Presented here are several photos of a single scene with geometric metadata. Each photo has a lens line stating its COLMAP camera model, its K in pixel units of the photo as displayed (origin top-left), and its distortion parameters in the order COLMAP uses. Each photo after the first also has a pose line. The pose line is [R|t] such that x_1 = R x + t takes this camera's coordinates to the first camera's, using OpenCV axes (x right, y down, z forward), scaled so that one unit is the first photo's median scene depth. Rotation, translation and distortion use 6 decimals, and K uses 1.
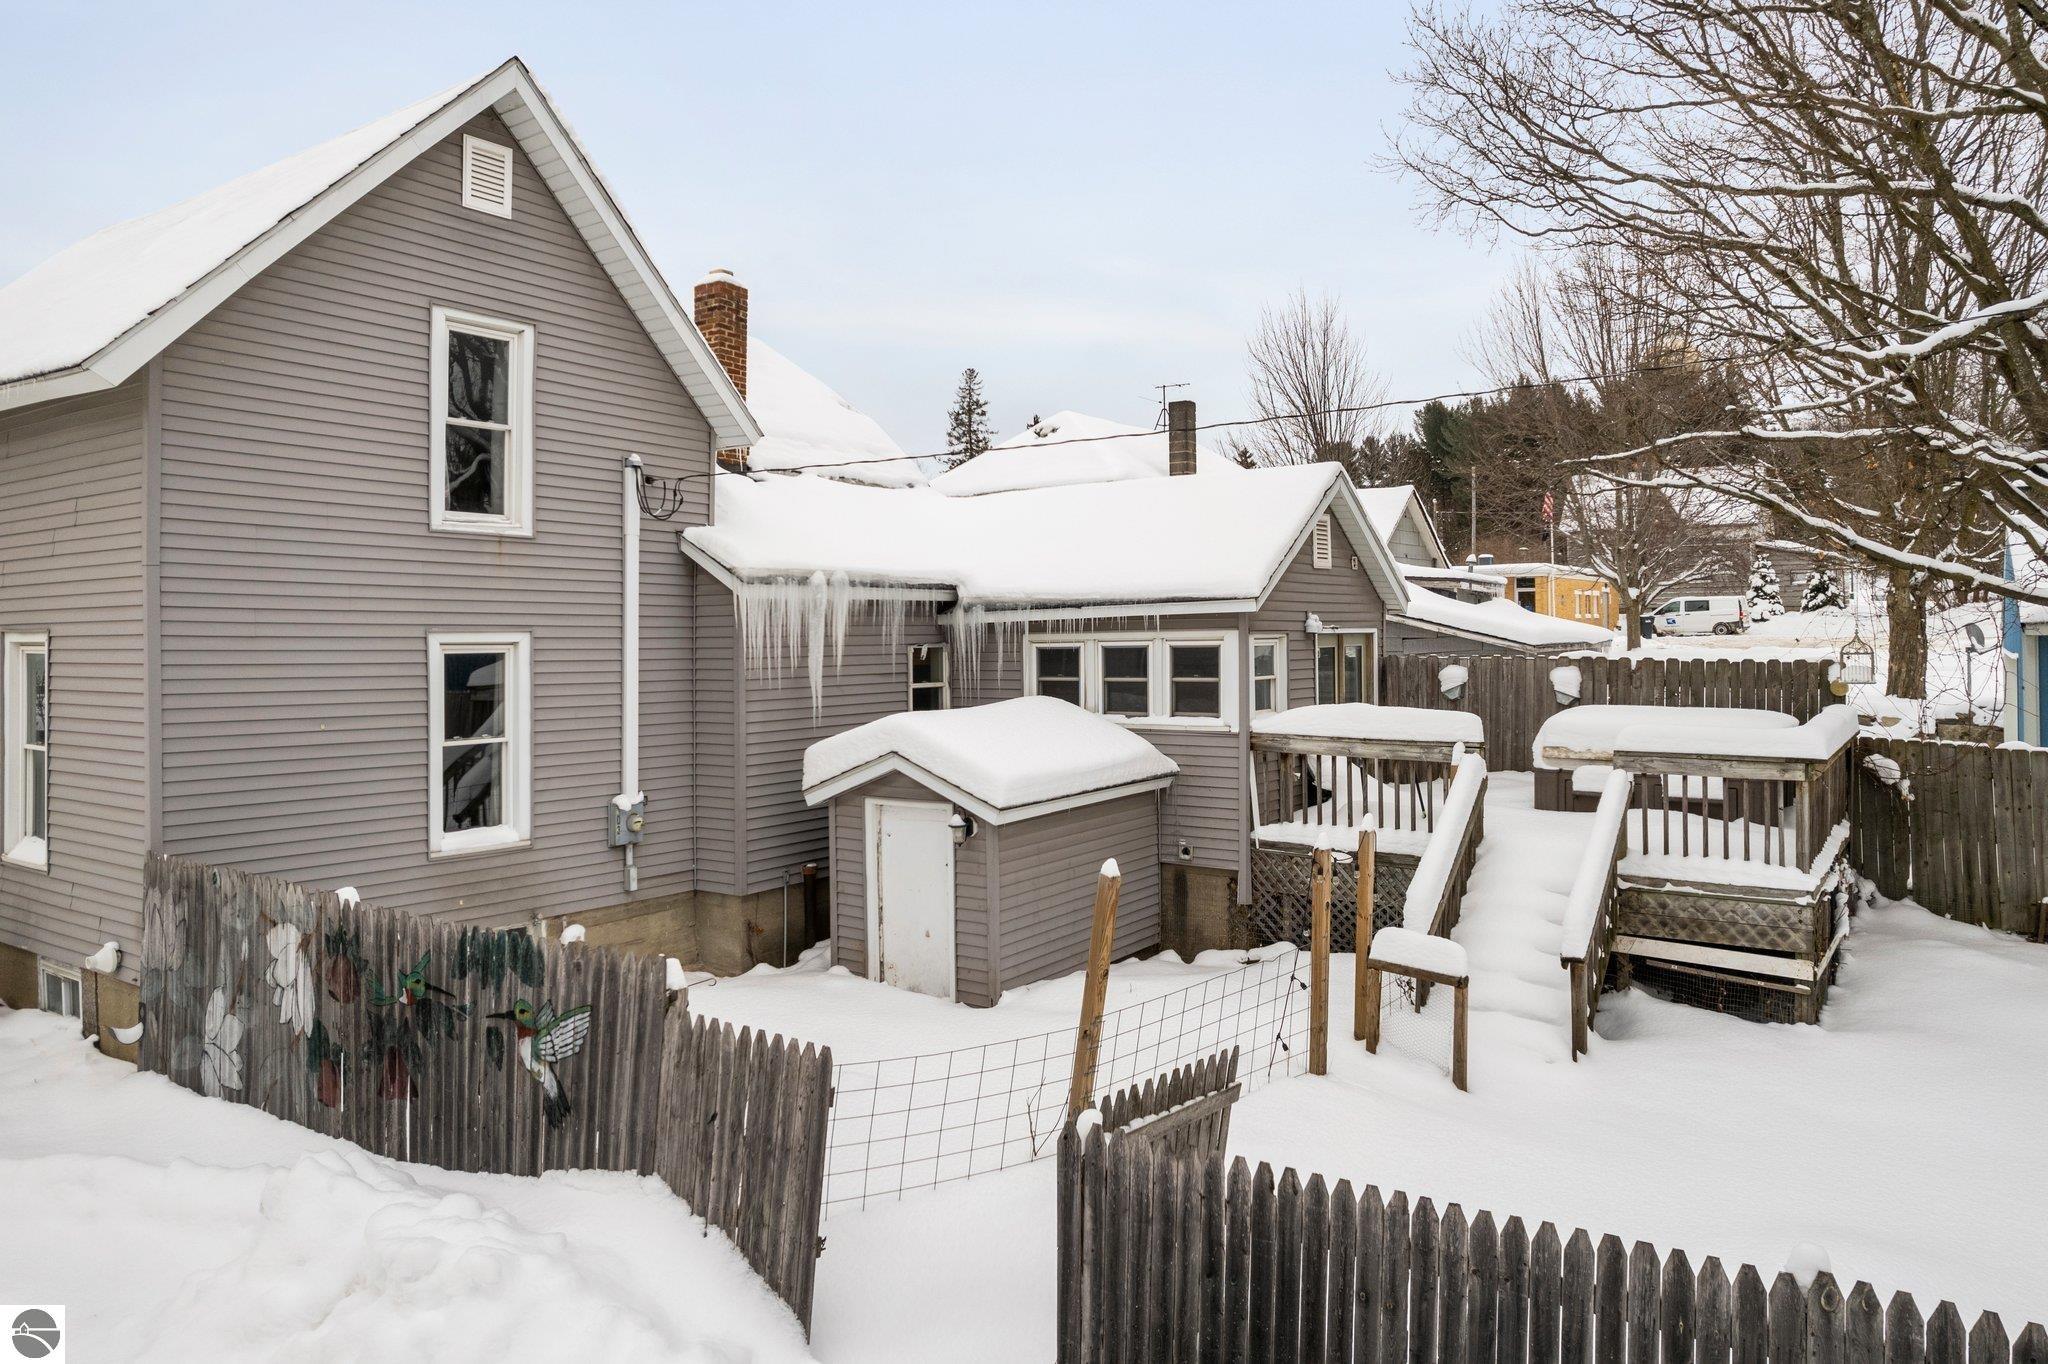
lens RADIAL K [[1337.4, 0, 1067.6], [0, 1337.4, 629.9], [0, 0, 1]] dist [-0.025868, 0.002473]
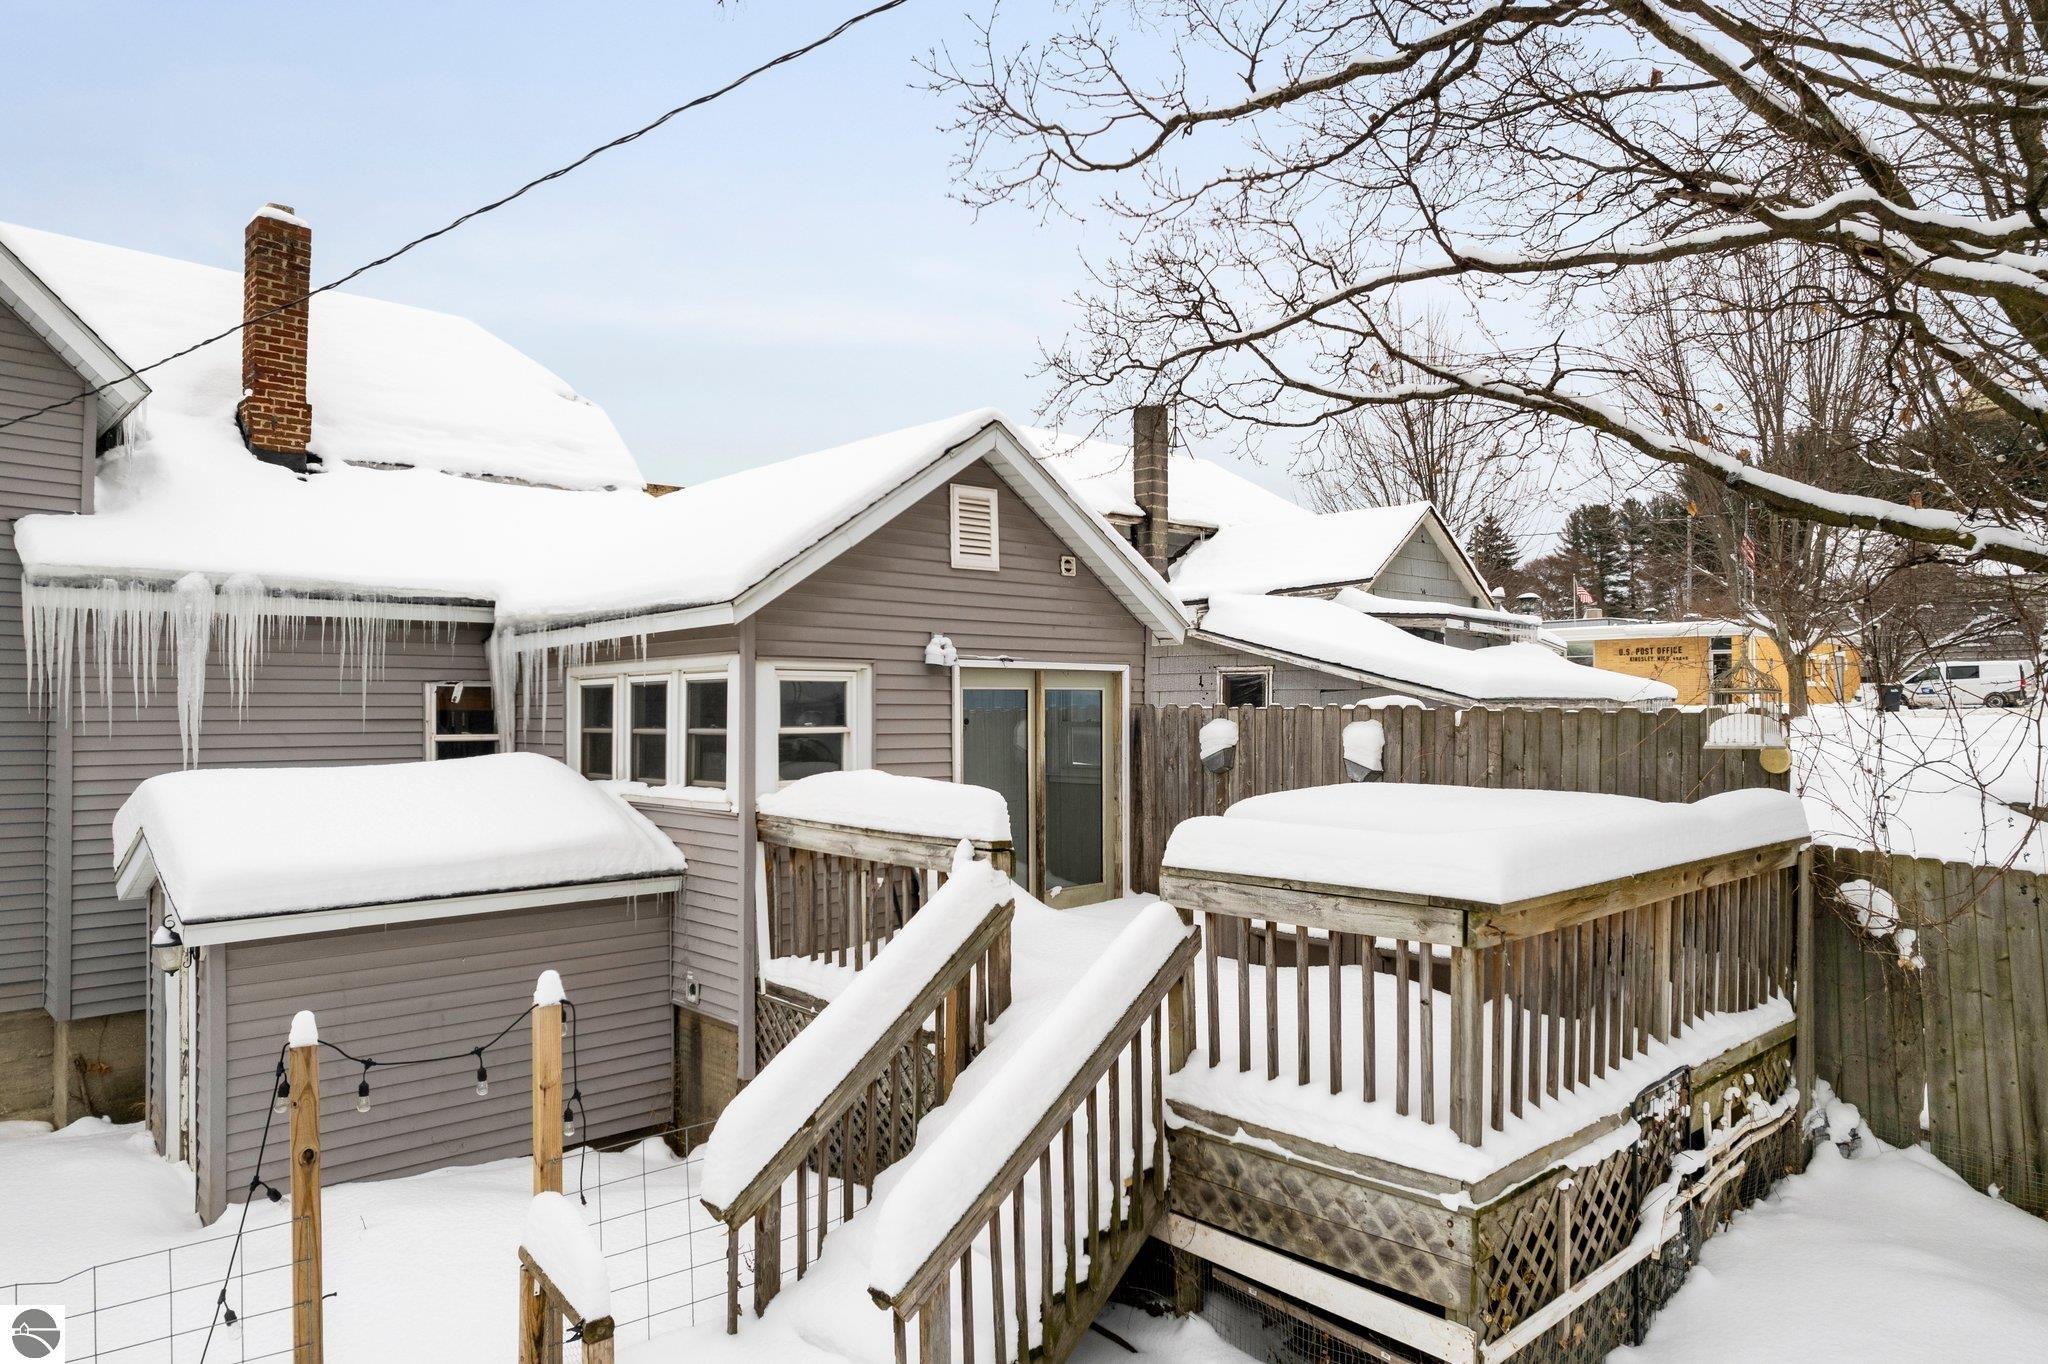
lens RADIAL K [[1331.9, 0, 1019.6], [0, 1331.9, 699.2], [0, 0, 1]] dist [-0.060807, 0.056467]
pose [[0.977511, 0.006254, -0.210792, 0.393238], [-0.006657, 0.999977, -0.001206, 0.021666], [0.210780, 0.002582, 0.977530, 0.400197]]
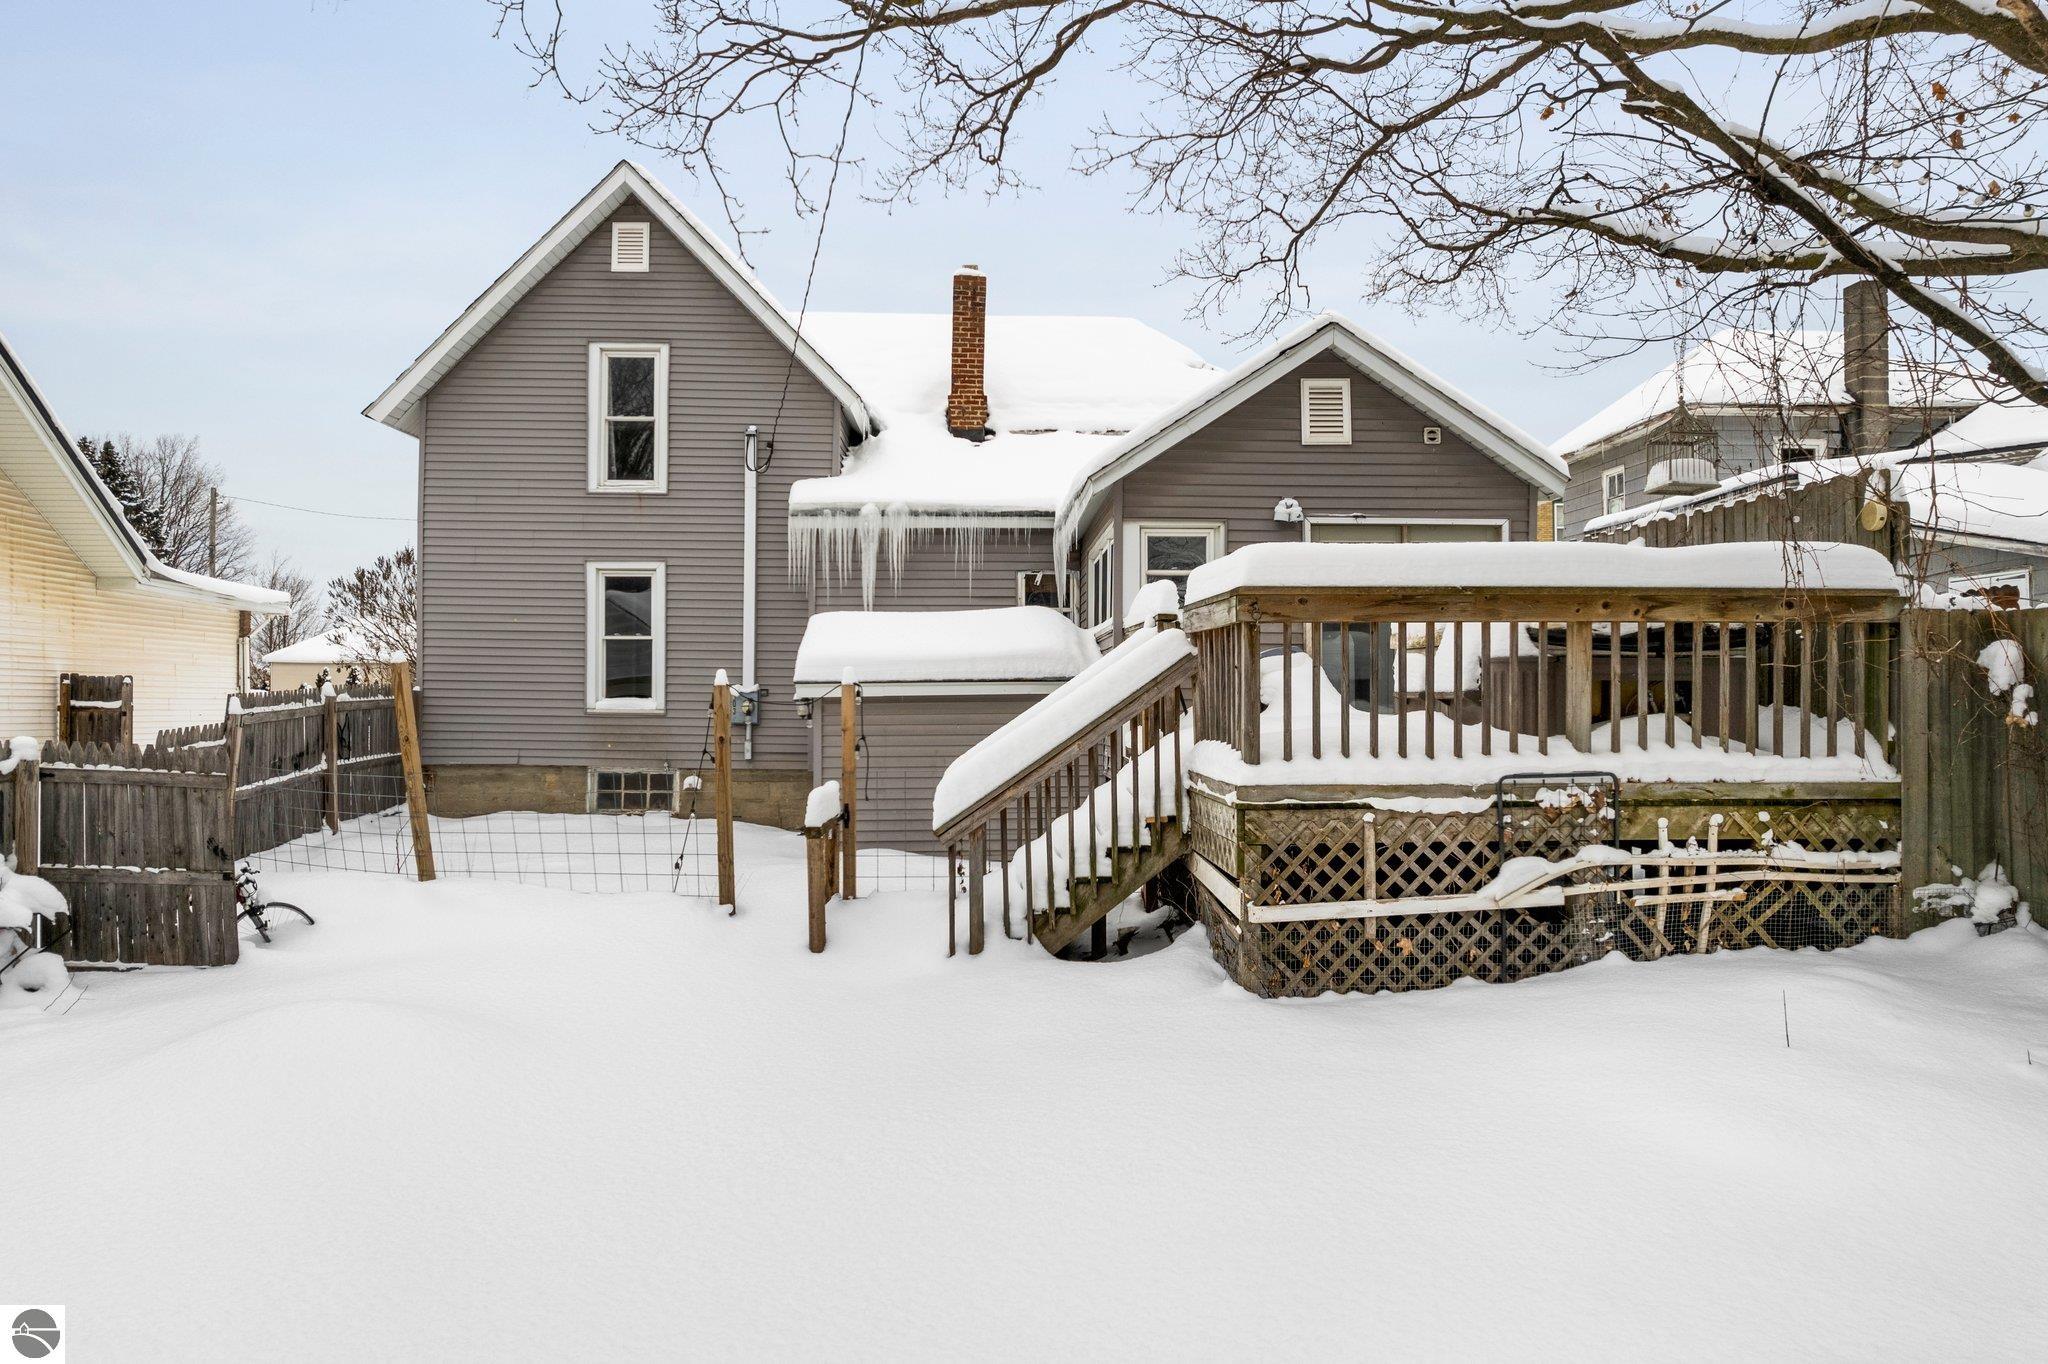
lens RADIAL K [[1318.5, 0, 1009.7], [0, 1318.5, 680.9], [0, 0, 1]] dist [-0.026603, -0.000571]
pose [[0.602793, -0.002477, -0.797893, 0.803708], [-0.001853, 0.999988, -0.004505, 0.115962], [0.797895, 0.004194, 0.602782, 0.397166]]
